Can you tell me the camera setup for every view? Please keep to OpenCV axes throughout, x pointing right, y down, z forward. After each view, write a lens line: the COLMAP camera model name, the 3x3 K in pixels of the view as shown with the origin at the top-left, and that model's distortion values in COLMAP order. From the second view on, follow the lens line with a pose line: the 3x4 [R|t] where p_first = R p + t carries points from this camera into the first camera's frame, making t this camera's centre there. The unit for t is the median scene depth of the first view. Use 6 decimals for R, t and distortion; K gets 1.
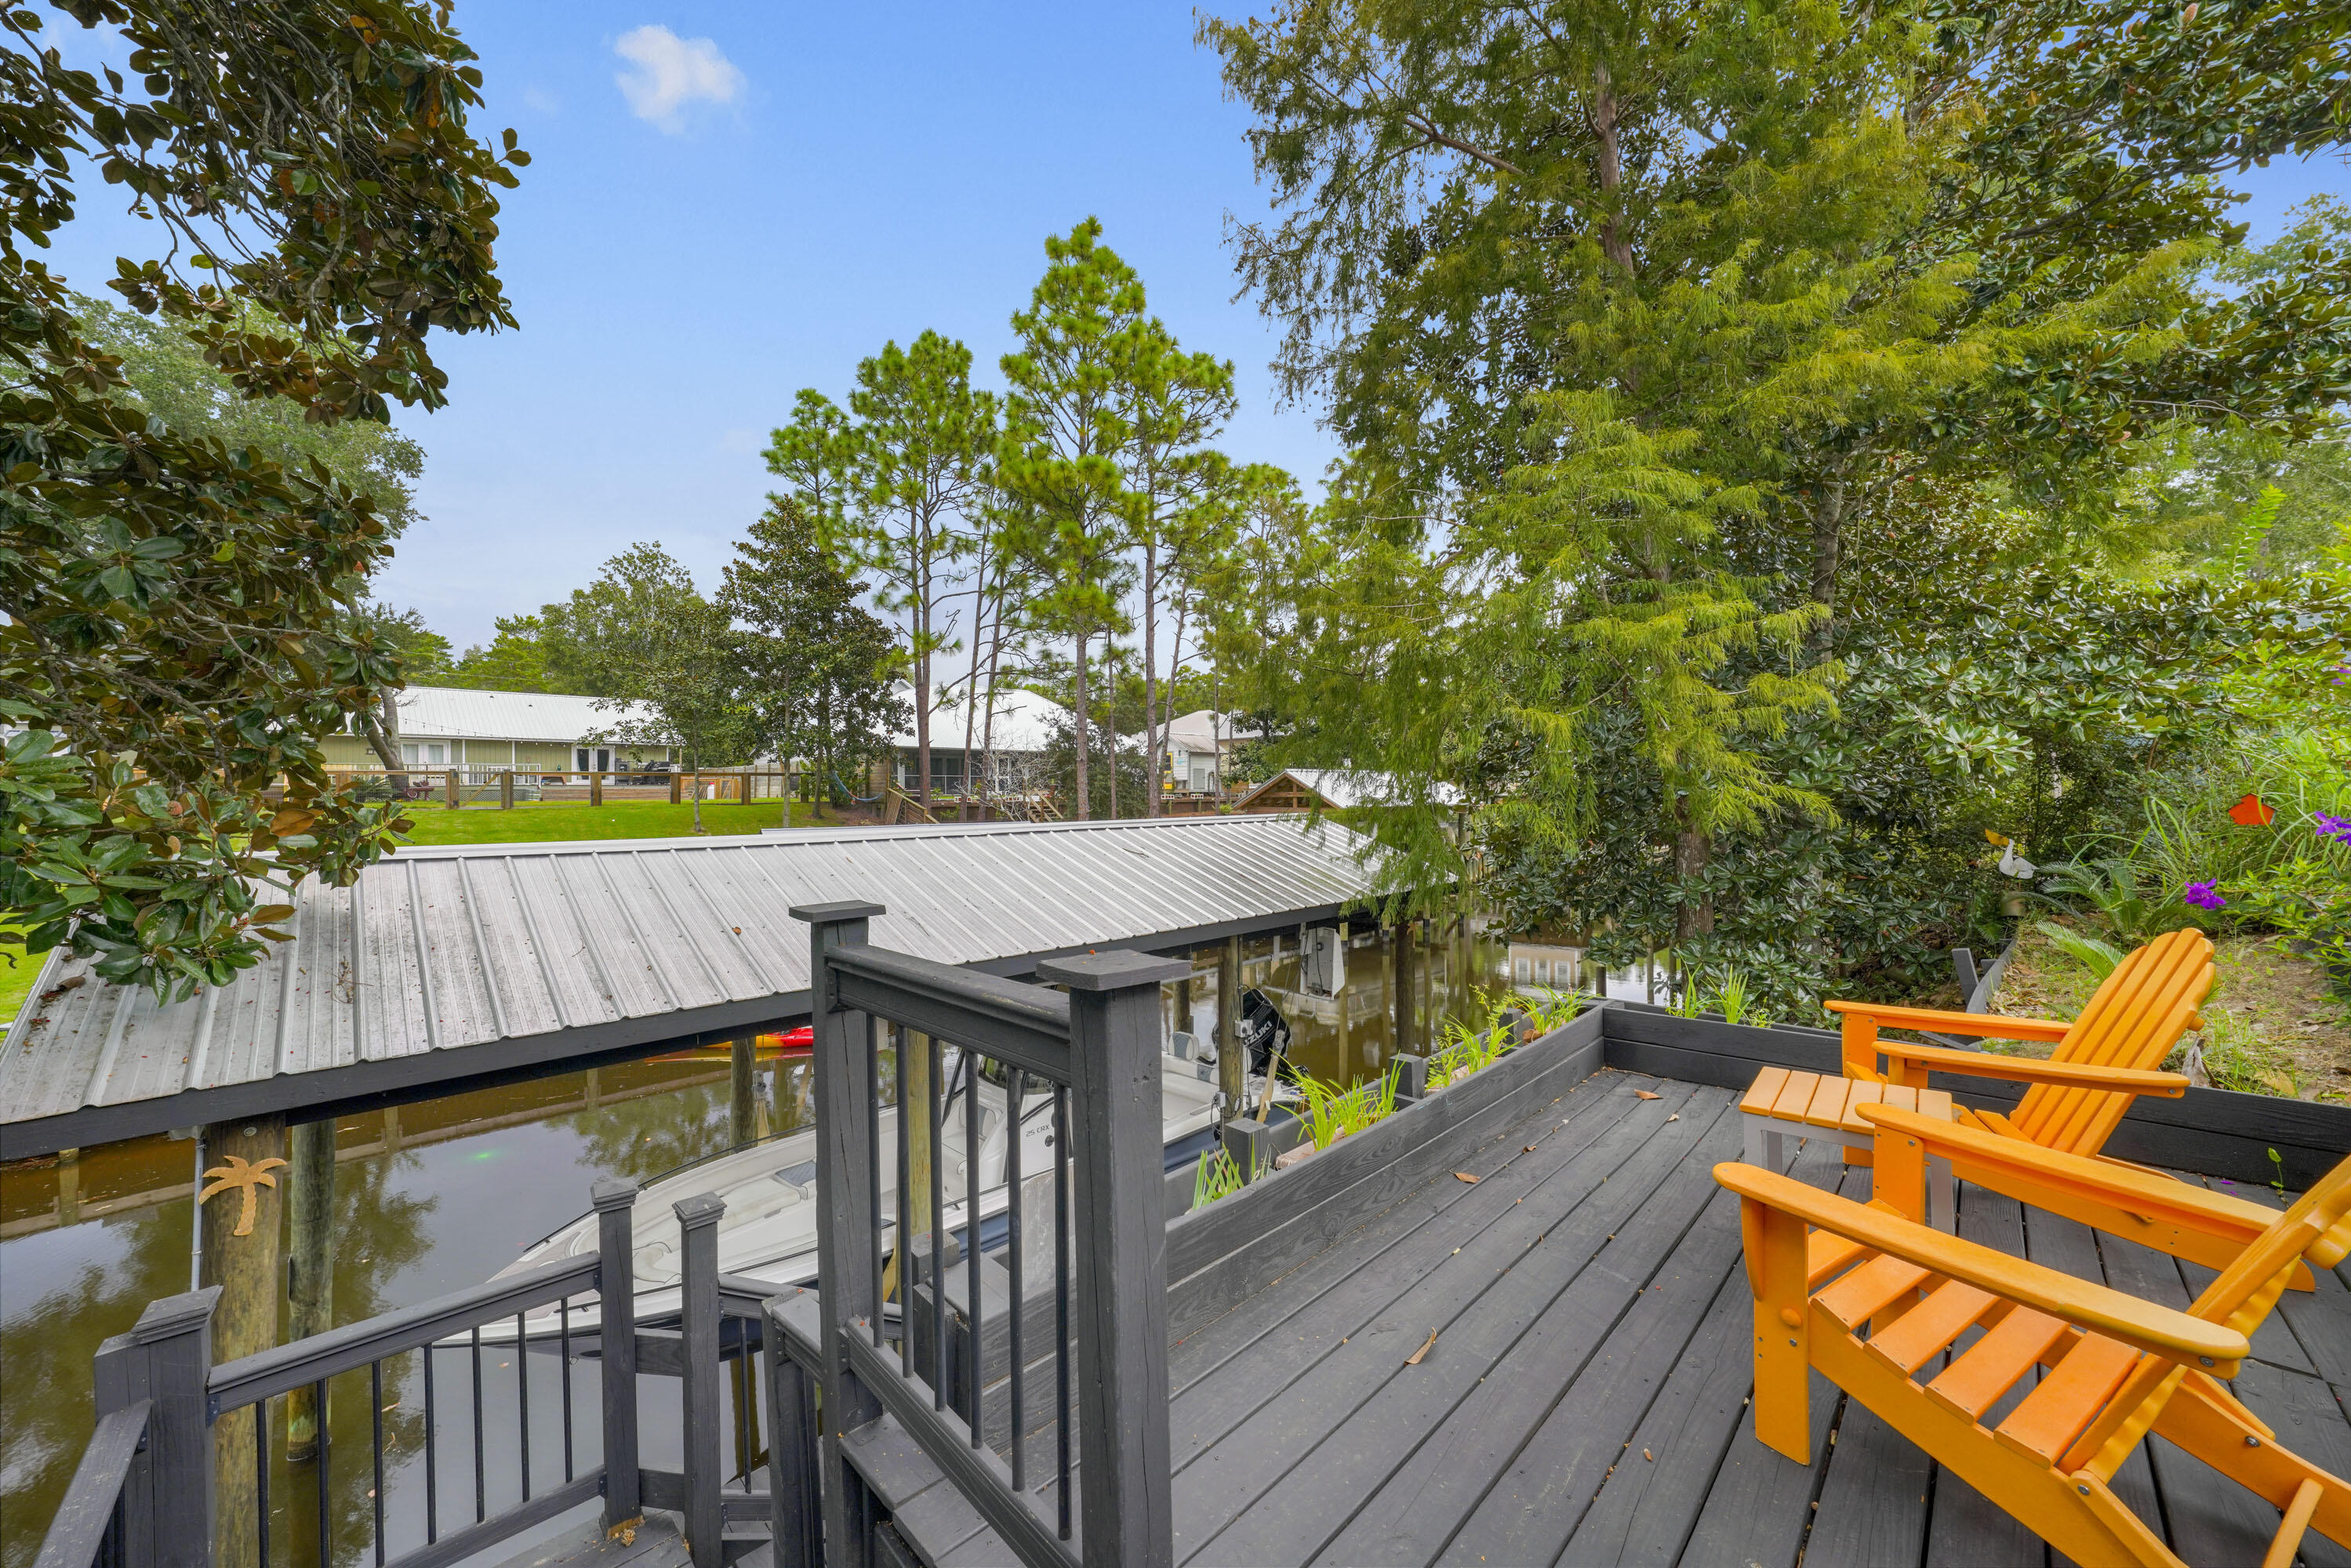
lens RADIAL K [[853.1, 0, 1173.7], [0, 853.1, 790.8], [0, 0, 1]] dist [-0.013424, 0.001863]
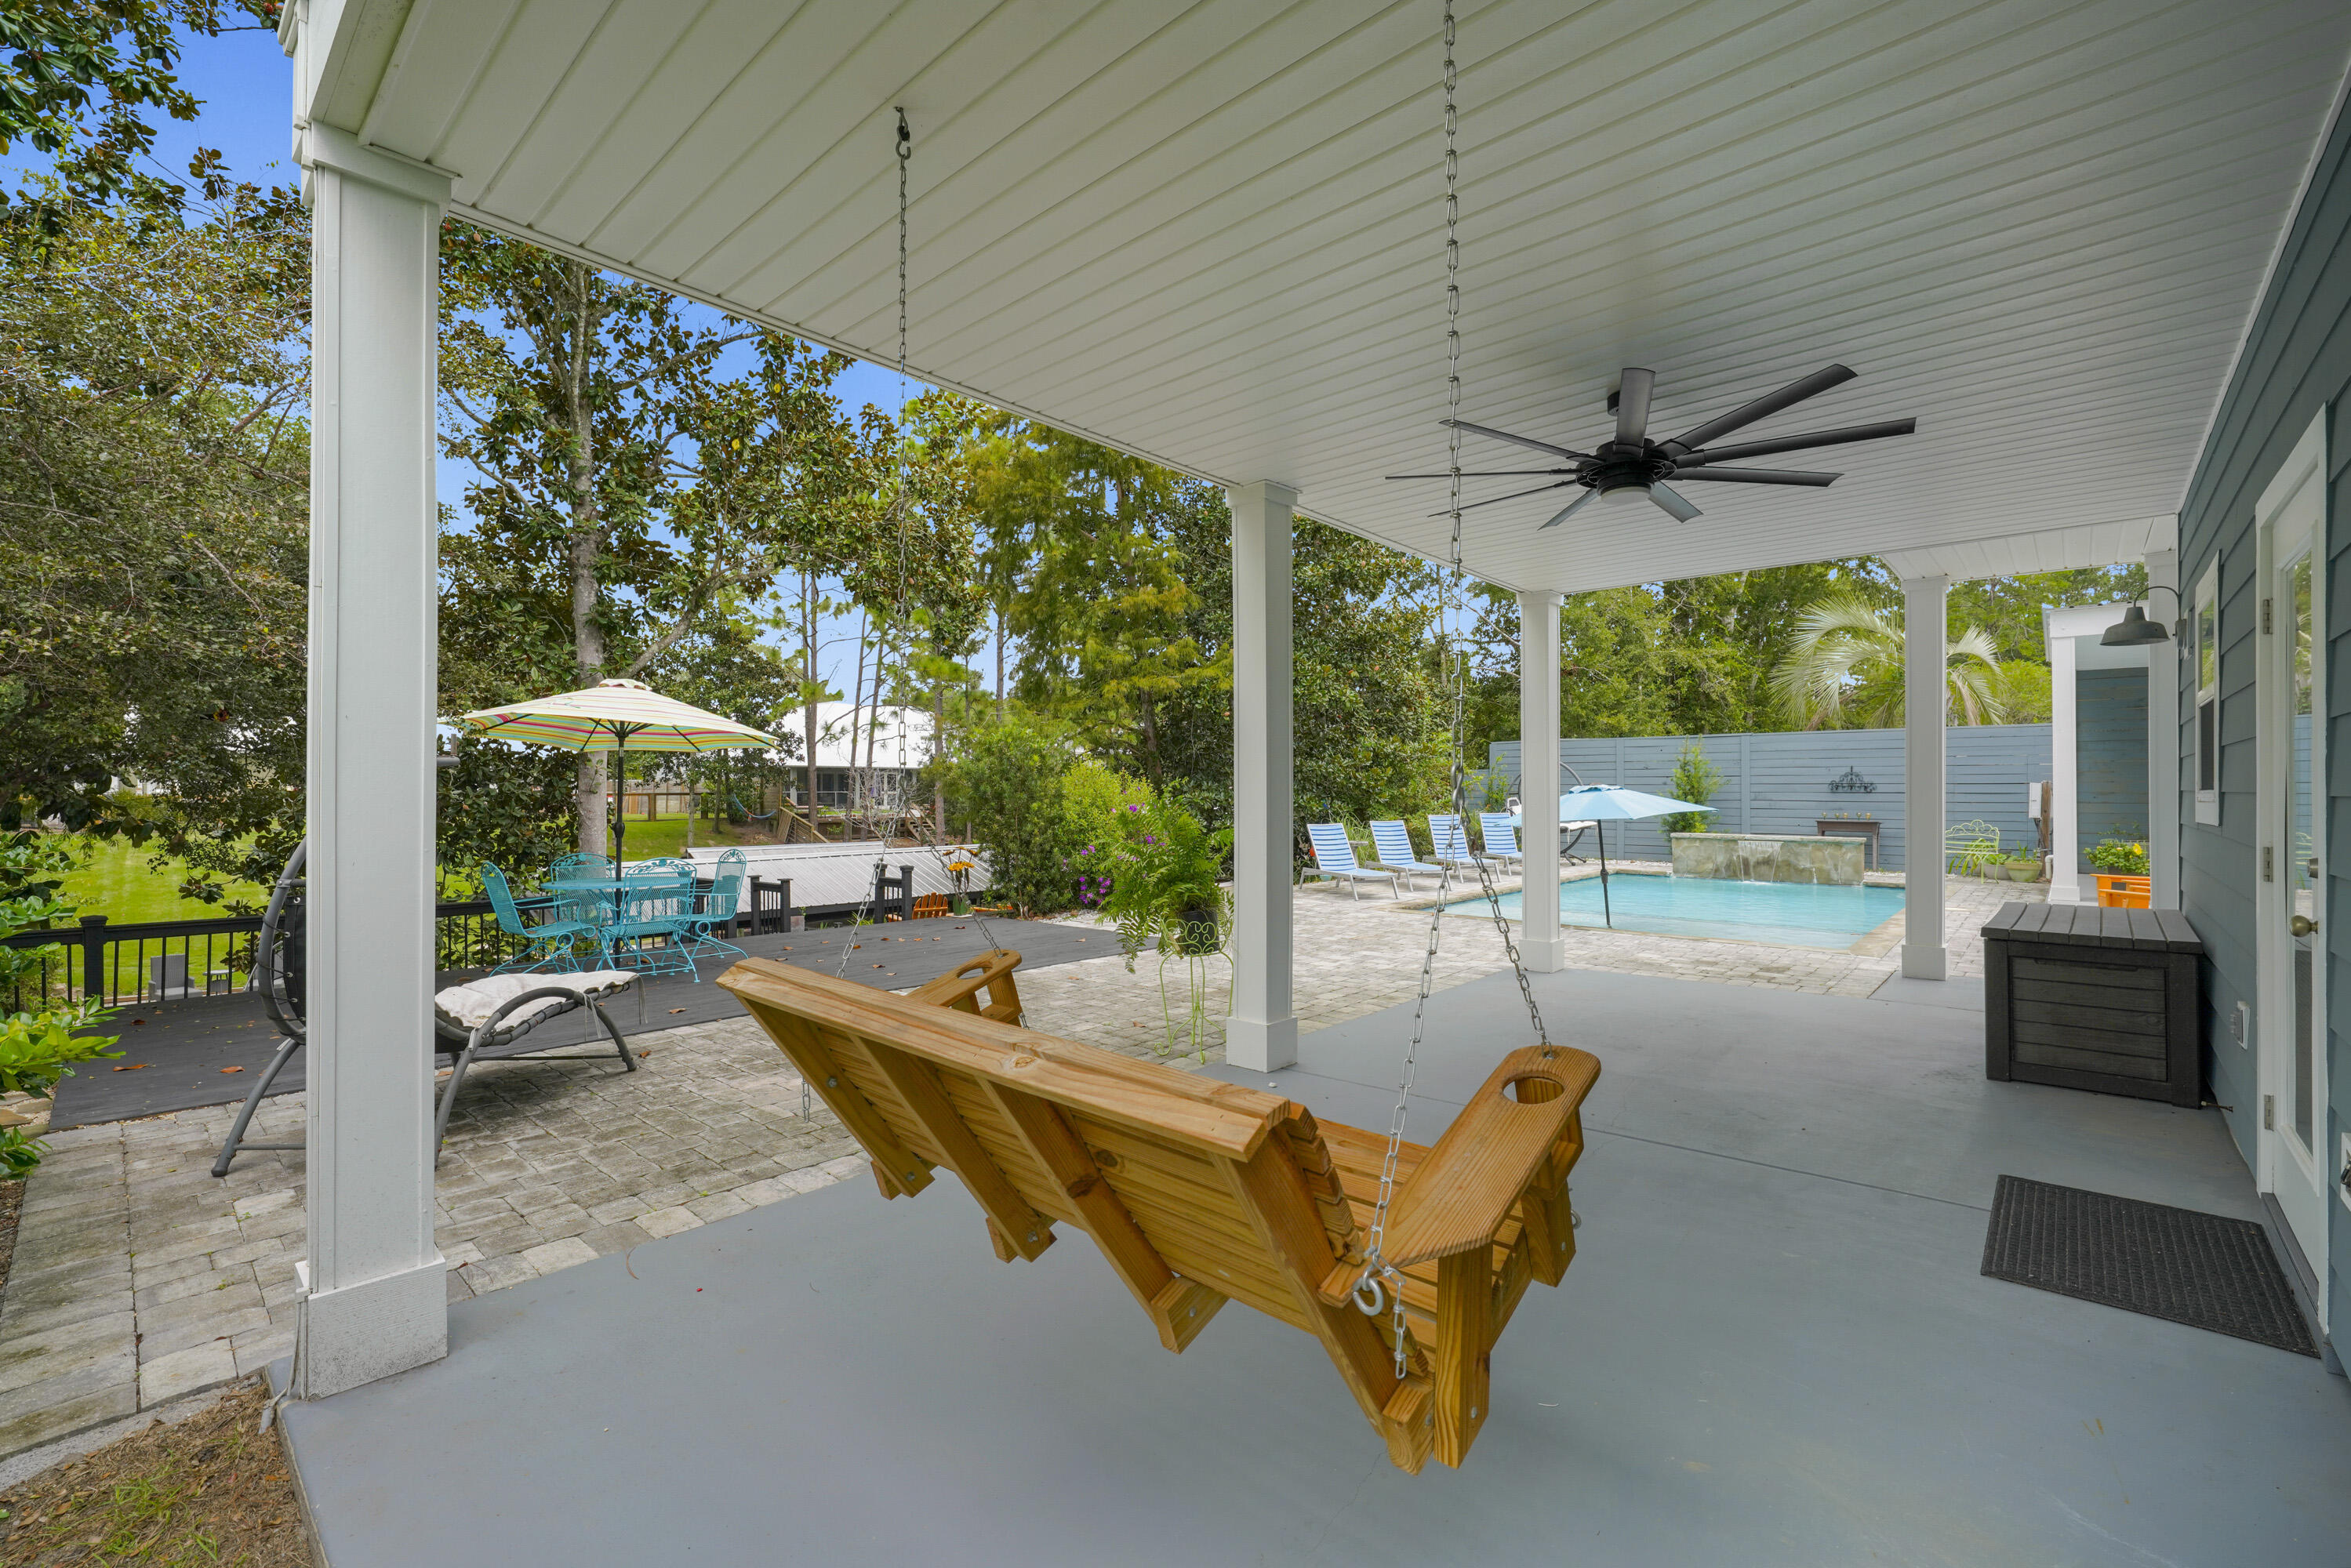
lens RADIAL K [[988.1, 0, 1180.6], [0, 988.1, 782.5], [0, 0, 1]] dist [-0.000652, -0.000021]
pose [[0.998162, 0.003066, 0.060527, 0.150098], [-0.002368, 0.999930, -0.011605, -0.025896], [-0.060558, 0.011440, 0.998099, -0.442545]]
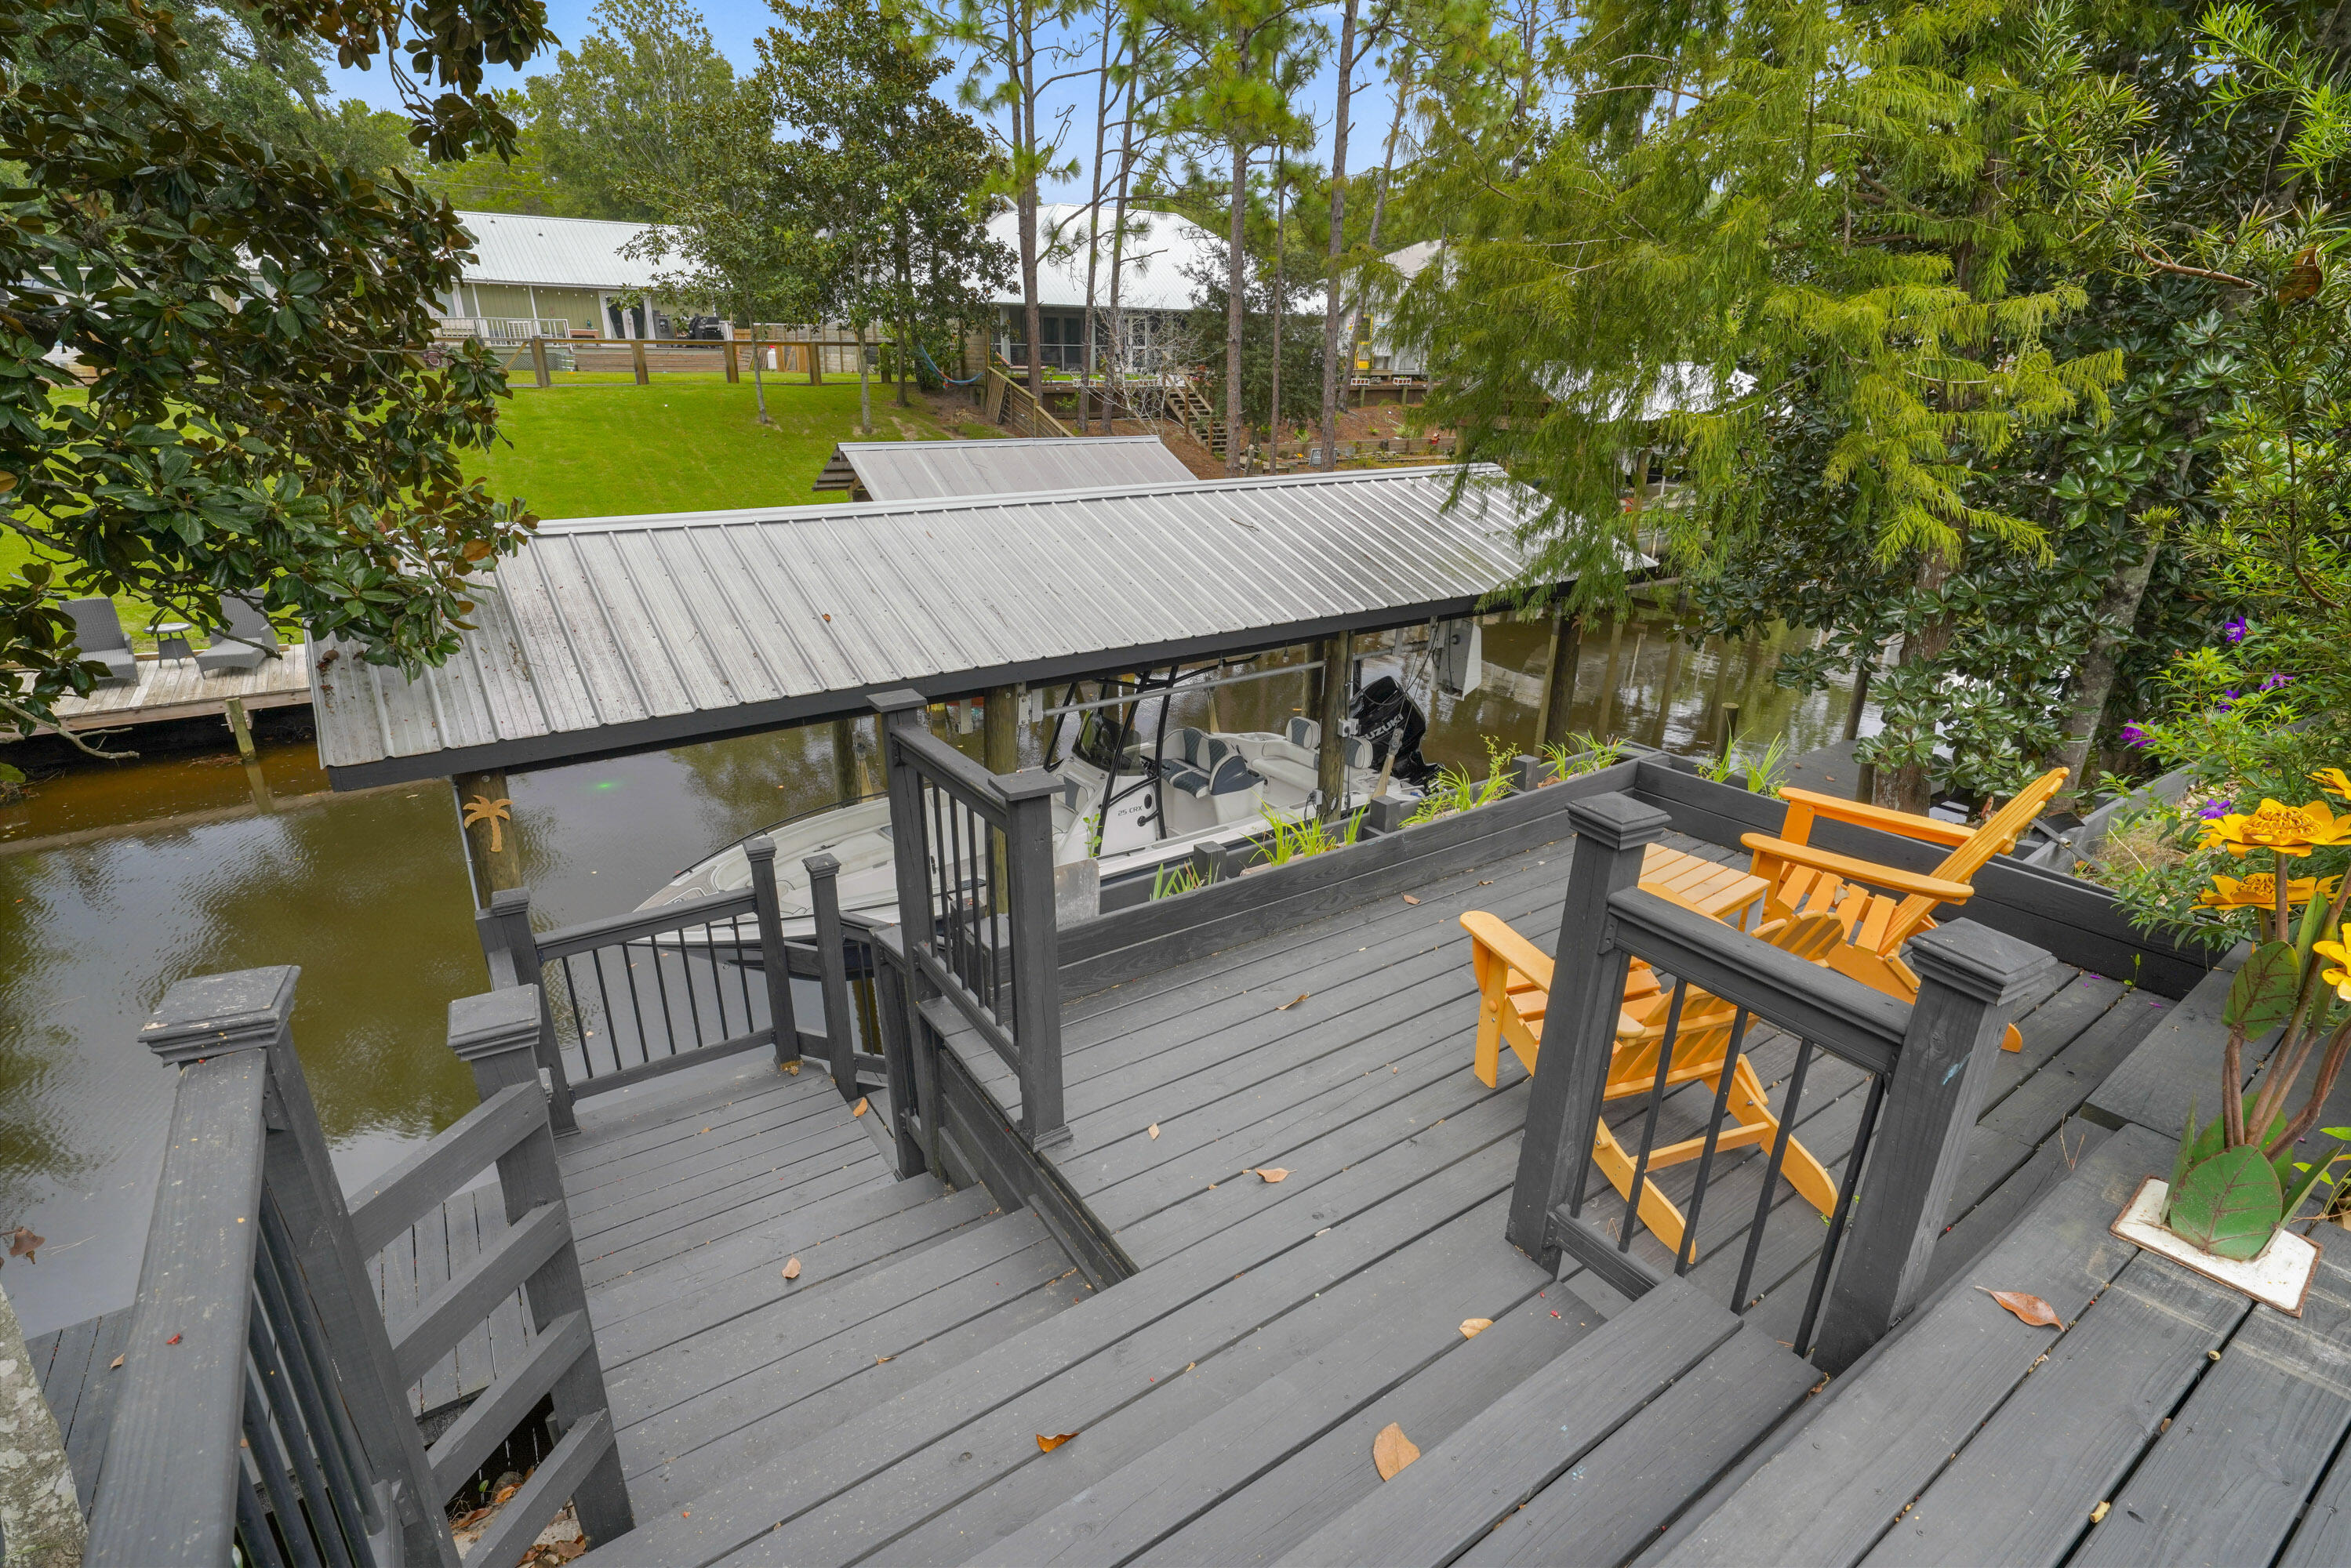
lens RADIAL K [[1126.5, 0, 1179.8], [0, 1126.5, 769.1], [0, 0, 1]] dist [0.015407, 0.001633]
pose [[0.985135, 0.078889, -0.152595, 0.024221], [-0.021014, 0.936982, 0.348744, -0.026806], [0.170491, -0.340353, 0.924712, -0.047306]]
